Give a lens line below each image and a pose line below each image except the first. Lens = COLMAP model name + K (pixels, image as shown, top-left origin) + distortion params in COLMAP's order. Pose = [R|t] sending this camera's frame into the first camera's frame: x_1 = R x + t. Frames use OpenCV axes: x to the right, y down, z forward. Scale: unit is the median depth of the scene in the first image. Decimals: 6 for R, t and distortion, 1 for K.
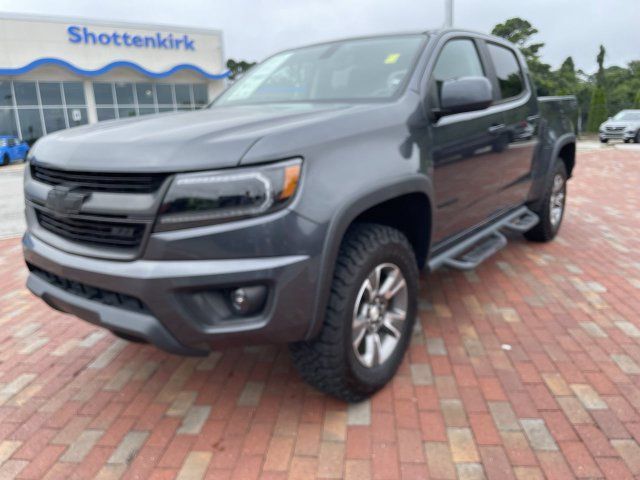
lens RADIAL K [[496.9, 0, 316.6], [0, 496.9, 237.3], [0, 0, 1]] dist [0.061055, -0.103679]
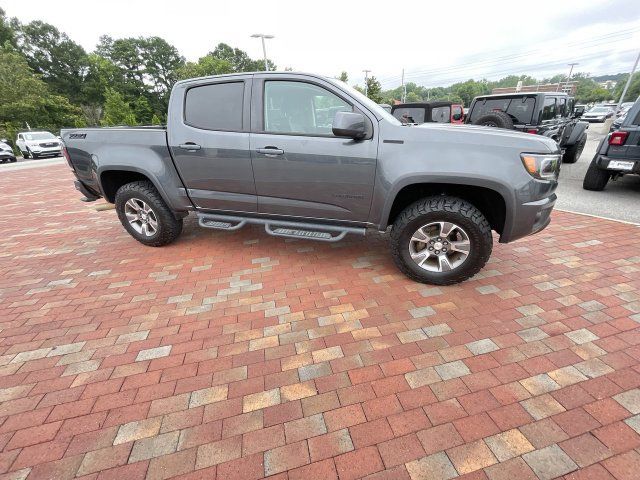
lens RADIAL K [[260.3, 0, 320.7], [0, 260.3, 239.8], [0, 0, 1]] dist [-0.002731, -0.000307]
pose [[-0.352314, -0.353787, 0.866435, -1.112747], [0.261273, 0.851805, 0.454053, -0.490510], [-0.898672, 0.386346, -0.207668, 1.943465]]
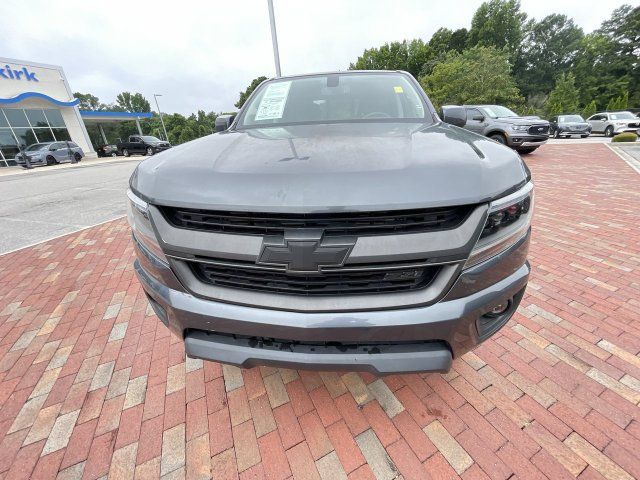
lens RADIAL K [[260.3, 0, 319.3], [0, 260.3, 239.7], [0, 0, 1]] dist [-0.001200, -0.000366]
pose [[0.850184, -0.211978, 0.481926, -0.549967], [0.136271, 0.972771, 0.187477, -0.136055], [-0.508544, -0.093718, 0.855920, 0.524168]]
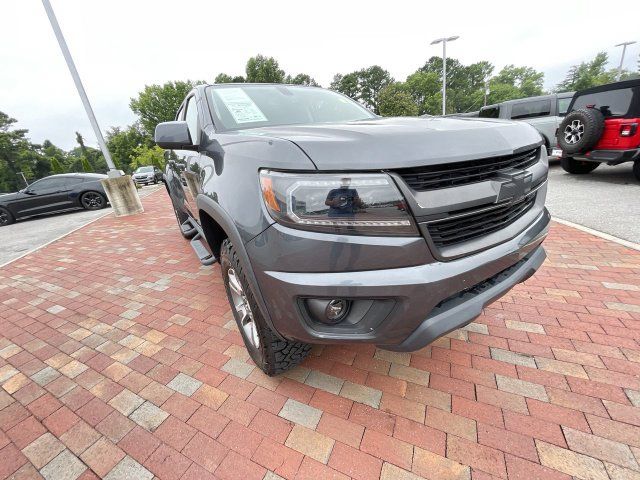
lens RADIAL K [[260.3, 0, 320.7], [0, 260.3, 239.8], [0, 0, 1]] dist [-0.002731, -0.000307]
pose [[0.326868, -0.320863, 0.888934, -0.908074], [0.308184, 0.925374, 0.220694, -0.168045], [-0.893409, 0.201818, 0.401360, 0.944683]]
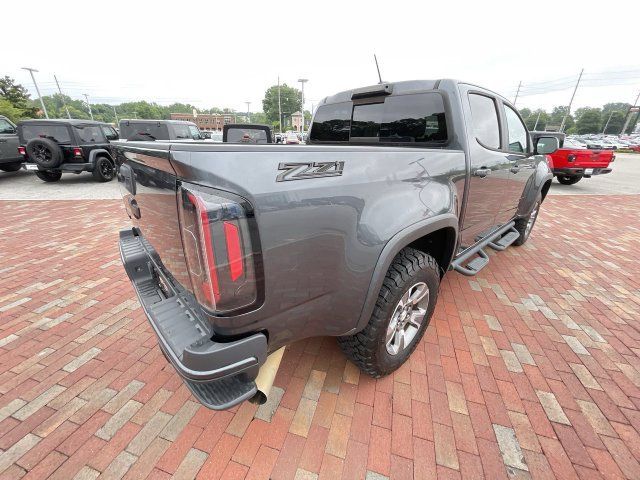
lens RADIAL K [[260.5, 0, 321.1], [0, 260.5, 238.9], [0, 0, 1]] dist [-0.001351, -0.000108]
pose [[-0.984305, -0.042874, 0.171190, 0.467309], [0.062119, 0.823785, 0.563489, -0.778535], [-0.165183, 0.565279, -0.808192, 2.885471]]
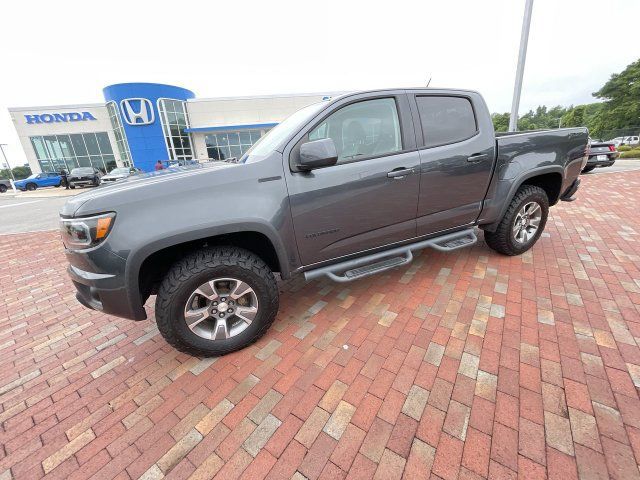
lens RADIAL K [[260.3, 0, 320.7], [0, 260.3, 239.8], [0, 0, 1]] dist [-0.002731, -0.000307]
pose [[0.871325, 0.135129, -0.471734, 0.688659], [-0.071492, 0.986037, 0.150402, -0.181813], [0.485471, -0.097324, 0.868819, 0.448649]]
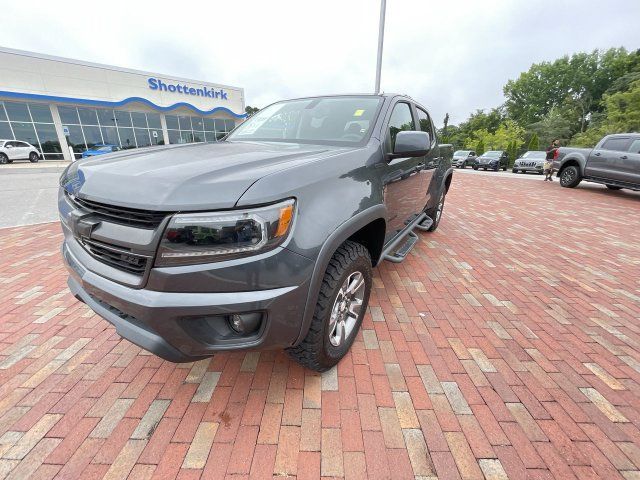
lens RADIAL K [[260.3, 0, 320.7], [0, 260.3, 239.8], [0, 0, 1]] dist [-0.002731, -0.000307]
pose [[0.994433, 0.024108, 0.102579, -0.021964], [-0.036040, 0.992583, 0.116107, -0.103781], [-0.099019, -0.119158, 0.987925, 0.302764]]
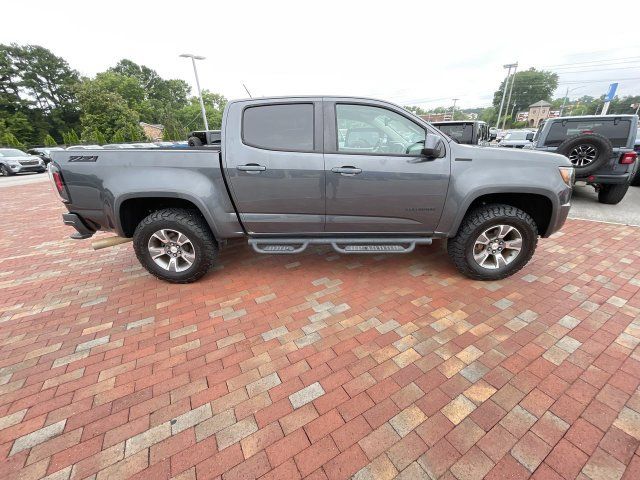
lens RADIAL K [[260.3, 0, 320.7], [0, 260.3, 239.8], [0, 0, 1]] dist [-0.002731, -0.000307]
pose [[-0.597395, -0.245768, 0.763359, -0.850639], [0.231047, 0.858774, 0.457301, -0.630521], [-0.767943, 0.449561, -0.456243, 2.429410]]
